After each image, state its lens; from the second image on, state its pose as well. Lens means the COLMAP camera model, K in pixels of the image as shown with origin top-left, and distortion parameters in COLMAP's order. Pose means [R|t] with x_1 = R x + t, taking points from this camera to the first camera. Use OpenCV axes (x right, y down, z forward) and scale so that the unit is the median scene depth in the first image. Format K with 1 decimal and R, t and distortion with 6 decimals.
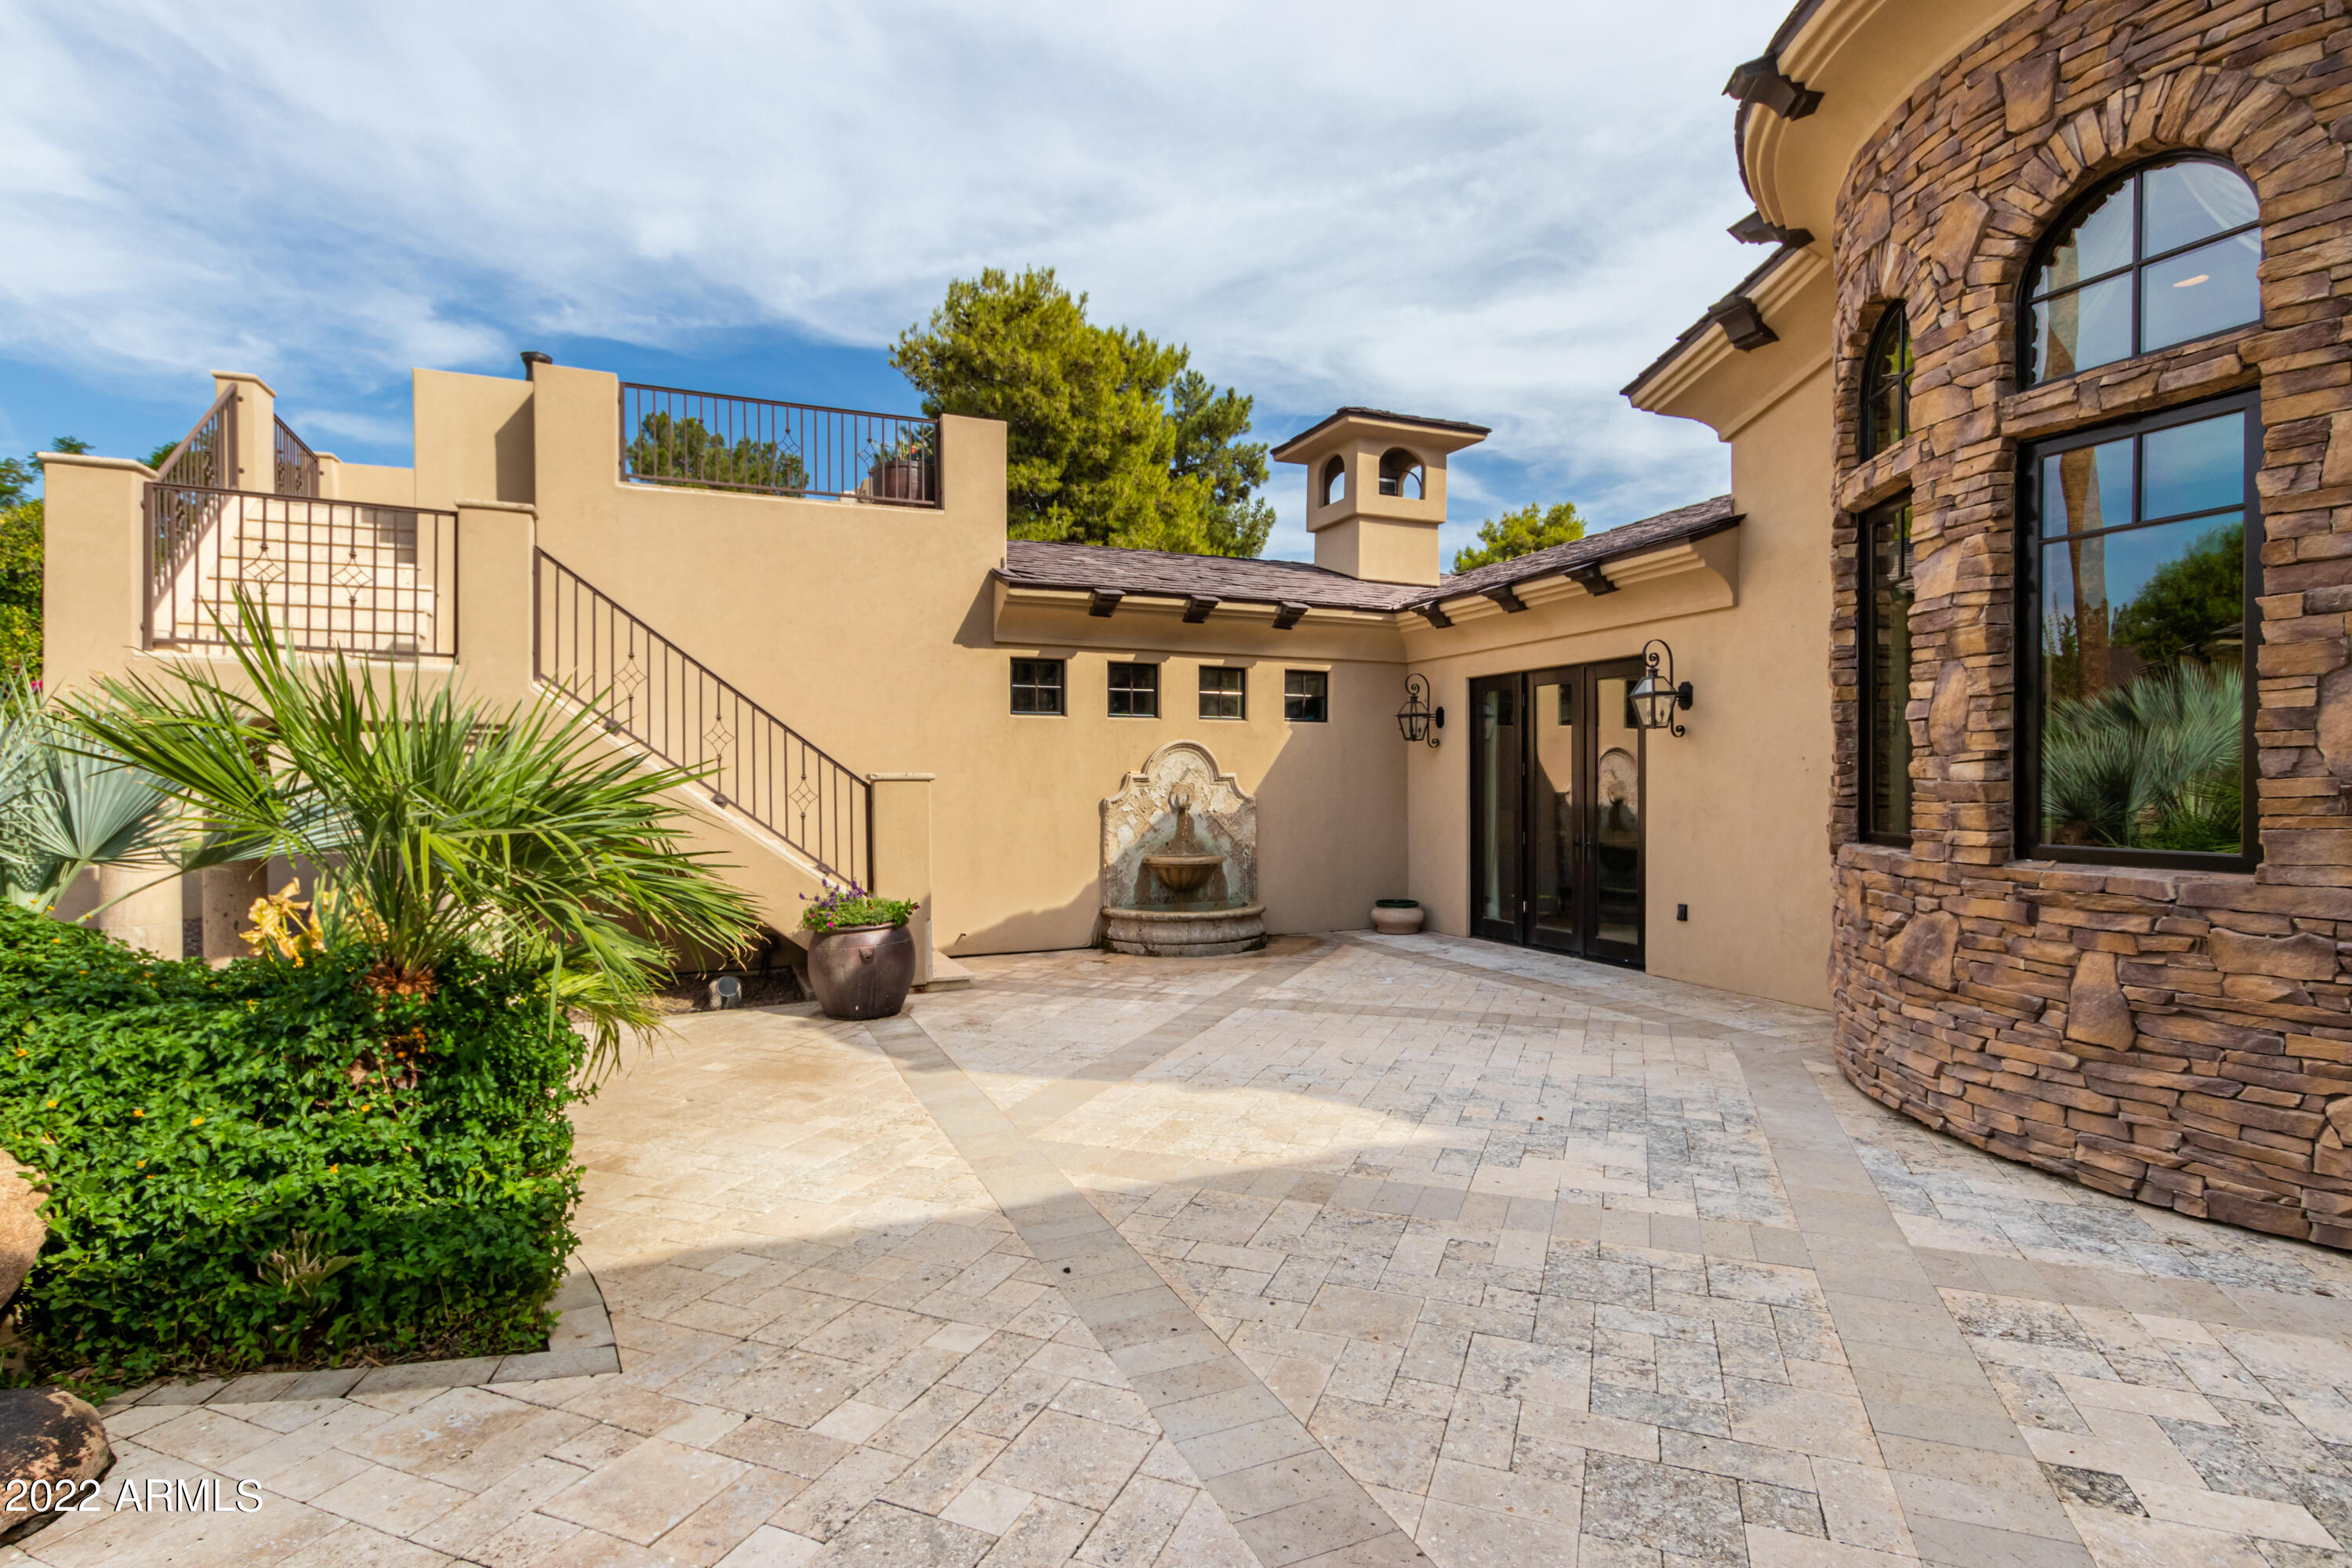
lens RADIAL K [[1140.0, 0, 1156.9], [0, 1140.0, 792.0], [0, 0, 1]] dist [0.007471, -0.003075]
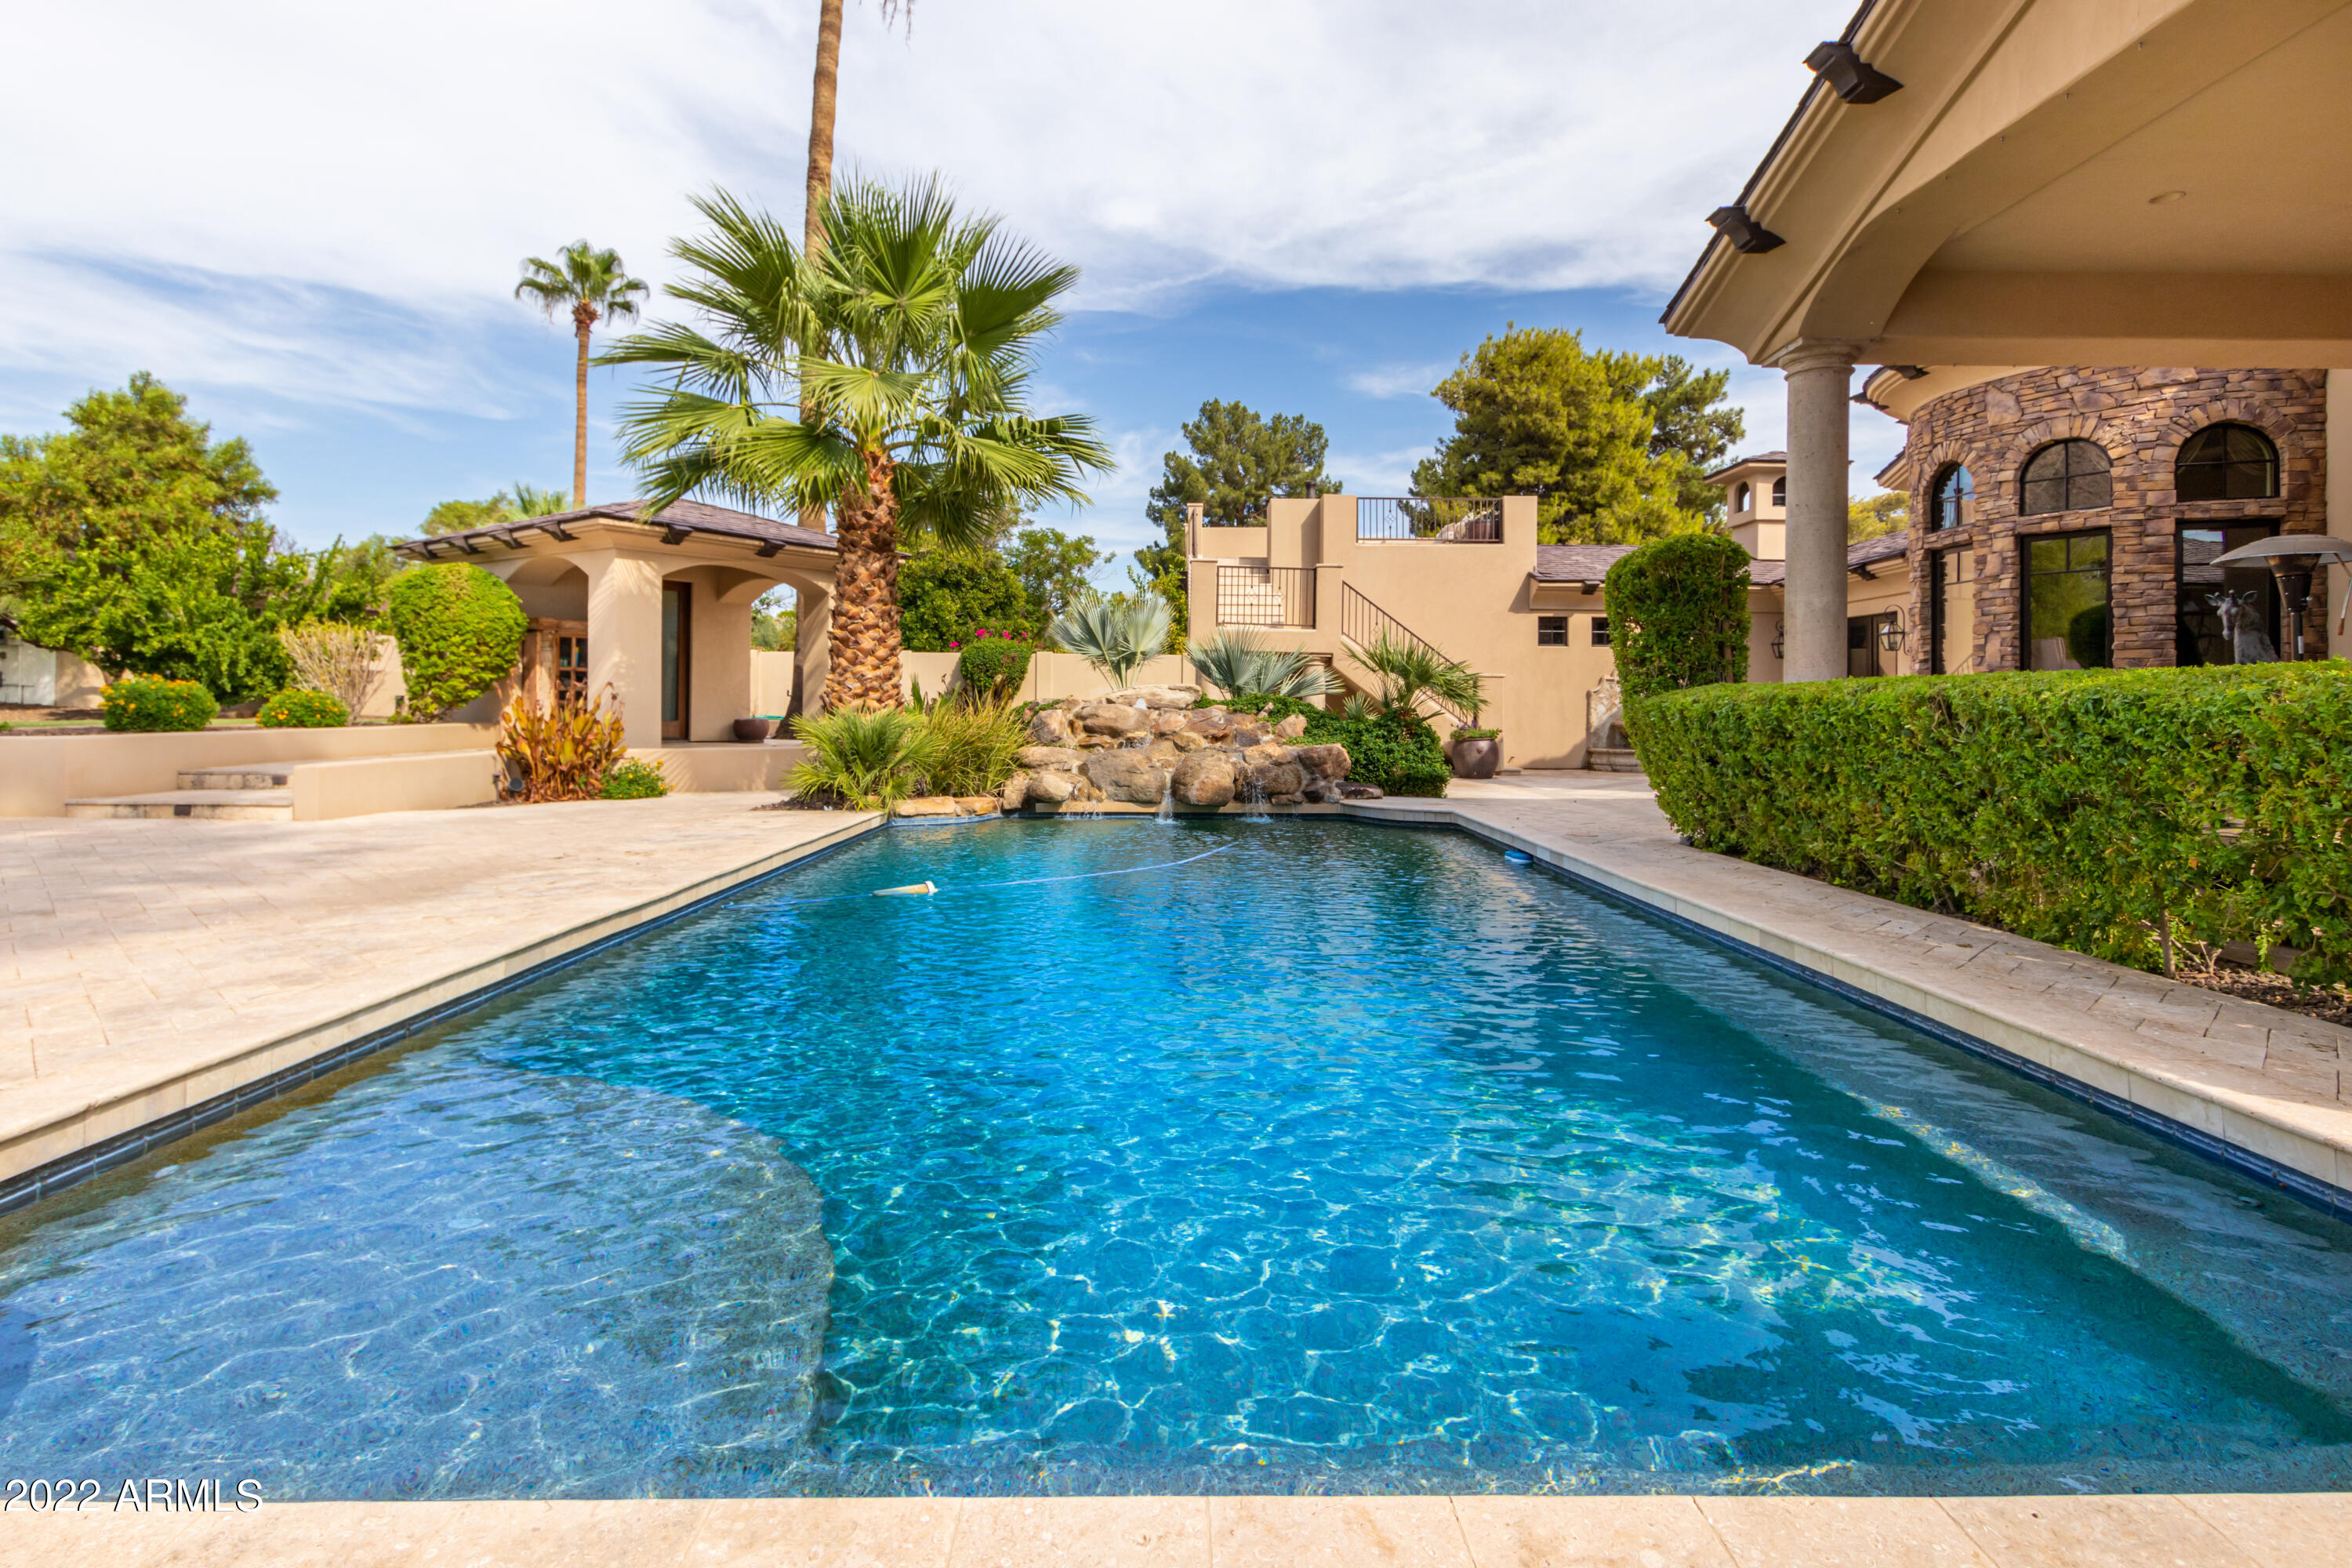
lens RADIAL K [[1140.0, 0, 1175.2], [0, 1140.0, 688.1], [0, 0, 1]] dist [0.007471, -0.003075]
pose [[0.921335, 0.004434, -0.388744, 0.045132], [-0.013939, 0.999669, -0.021634, 0.042483], [0.388519, 0.025351, 0.921092, -0.806484]]
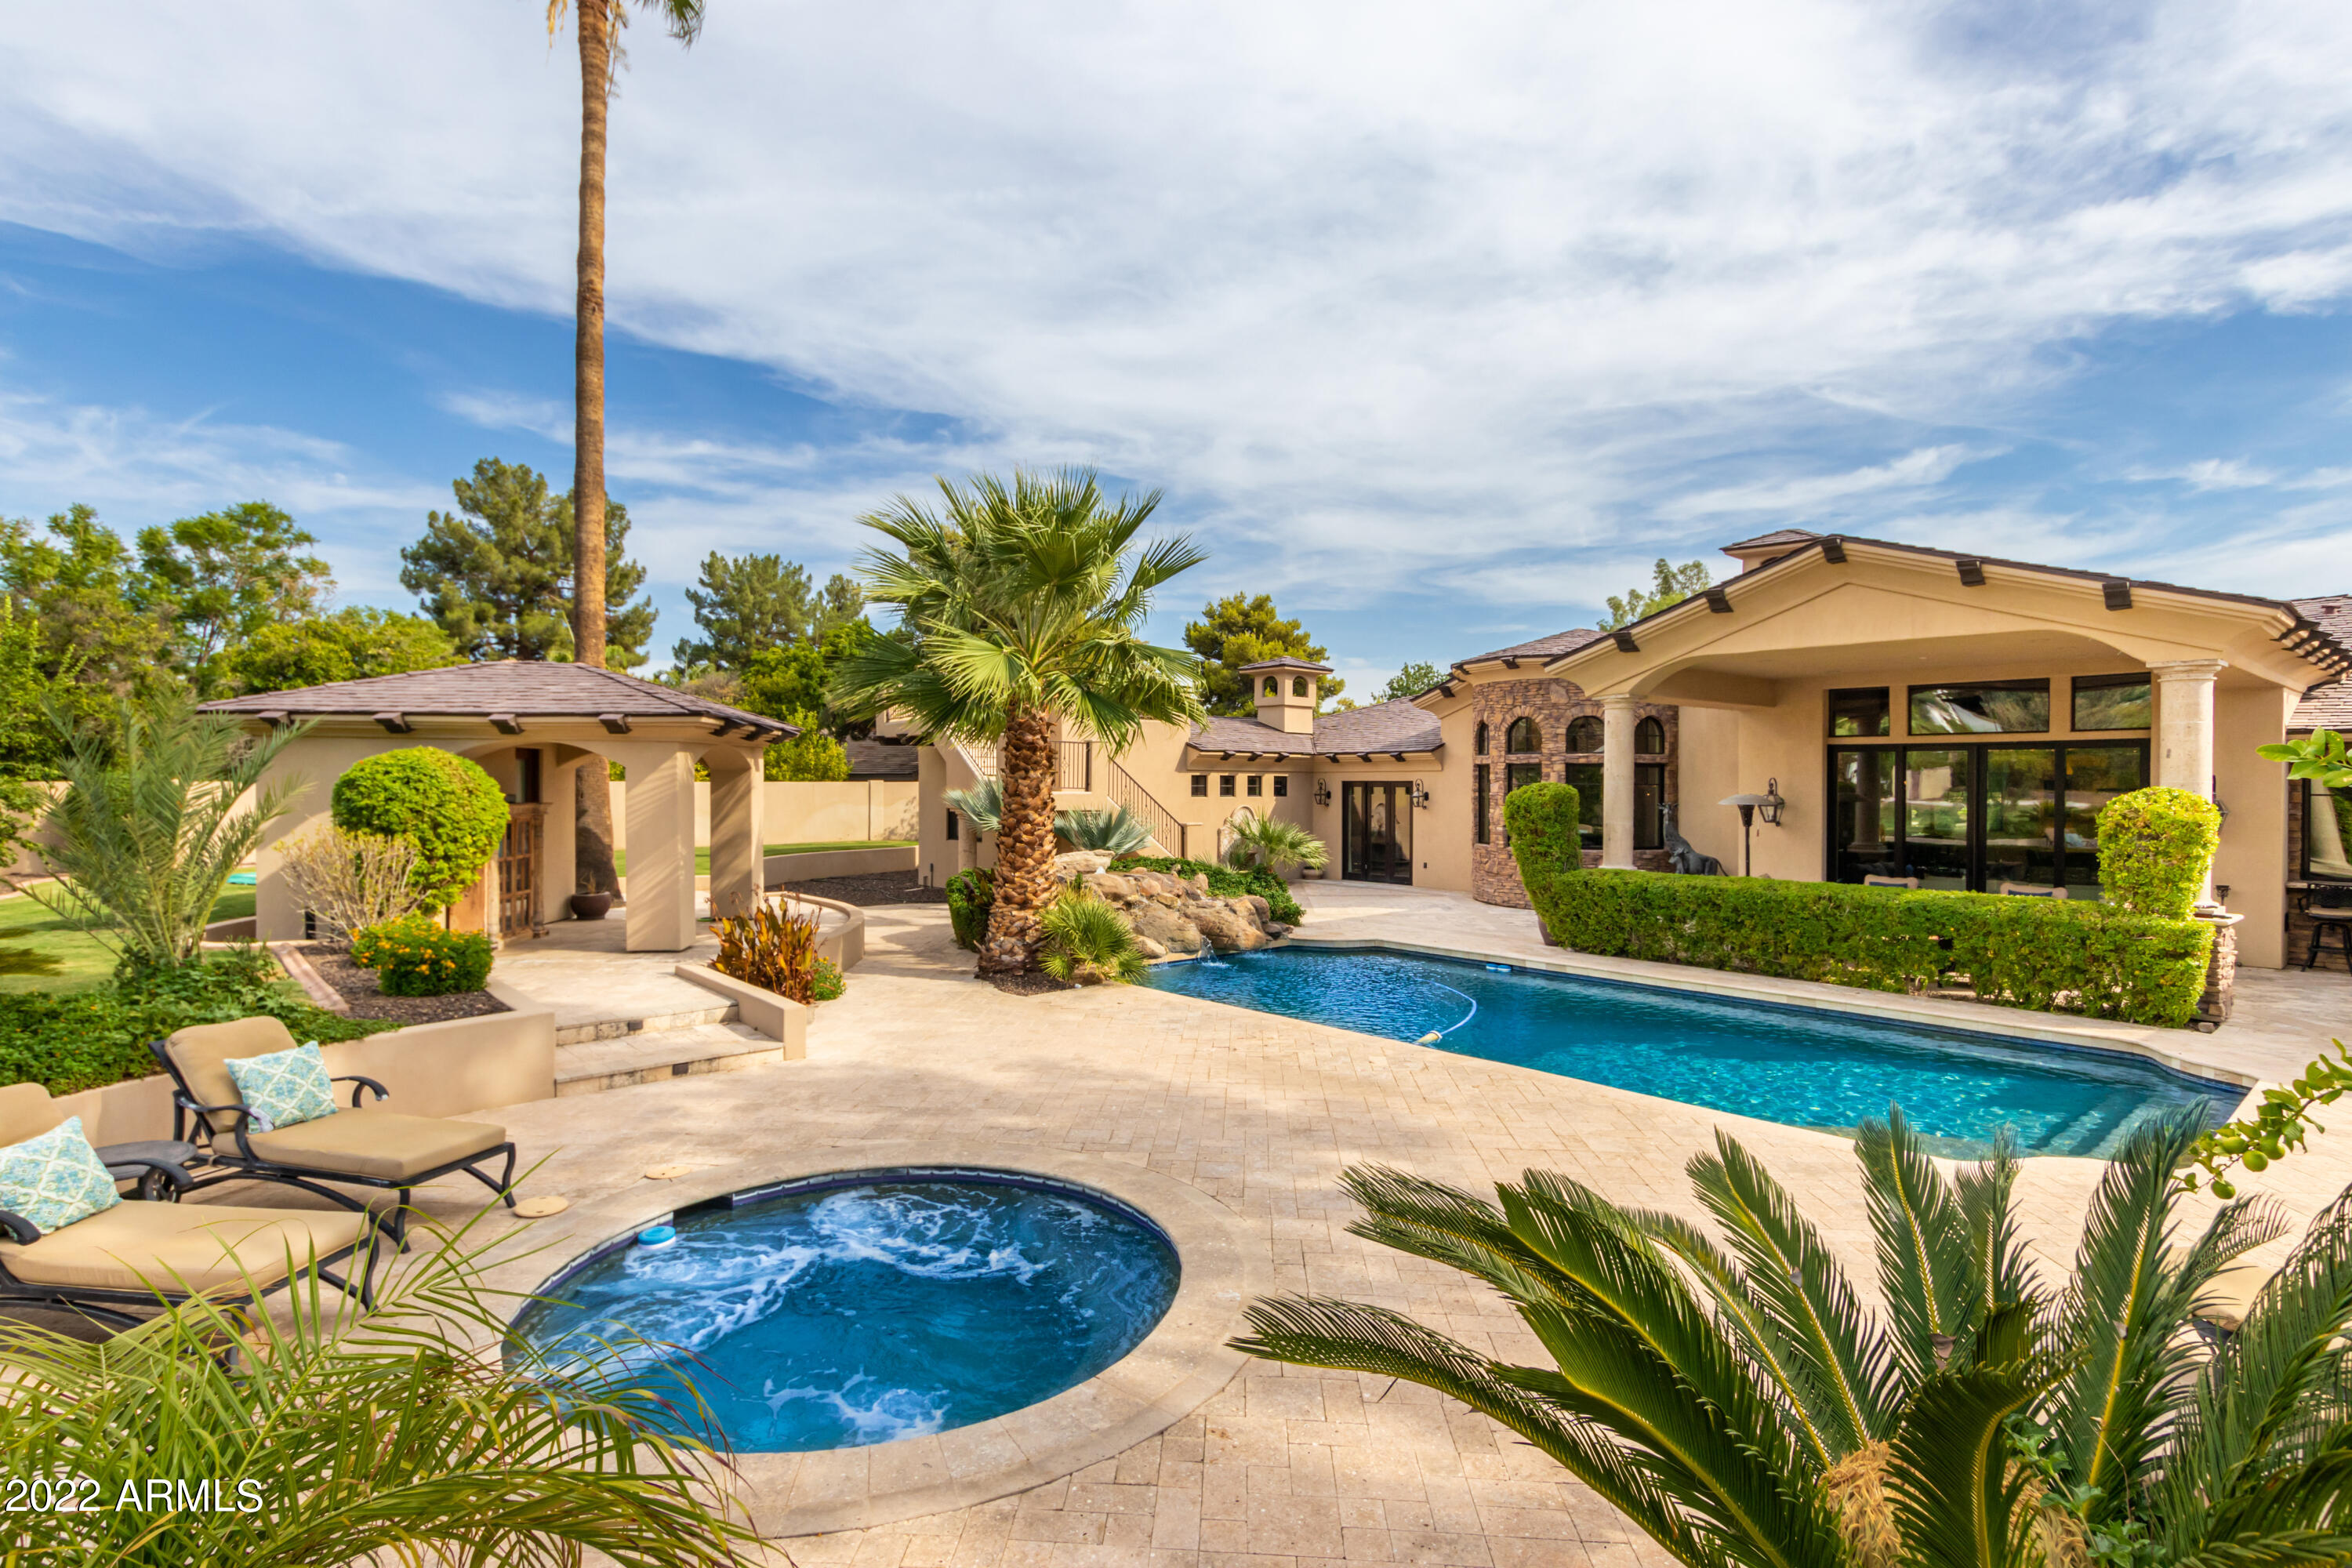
lens RADIAL K [[1140.0, 0, 1147.7], [0, 1140.0, 792.8], [0, 0, 1]] dist [0.007471, -0.003075]
pose [[0.954967, 0.000536, 0.296712, -0.781101], [-0.000830, 0.999999, 0.000863, -0.062426], [-0.296712, -0.001071, 0.954966, -1.152952]]
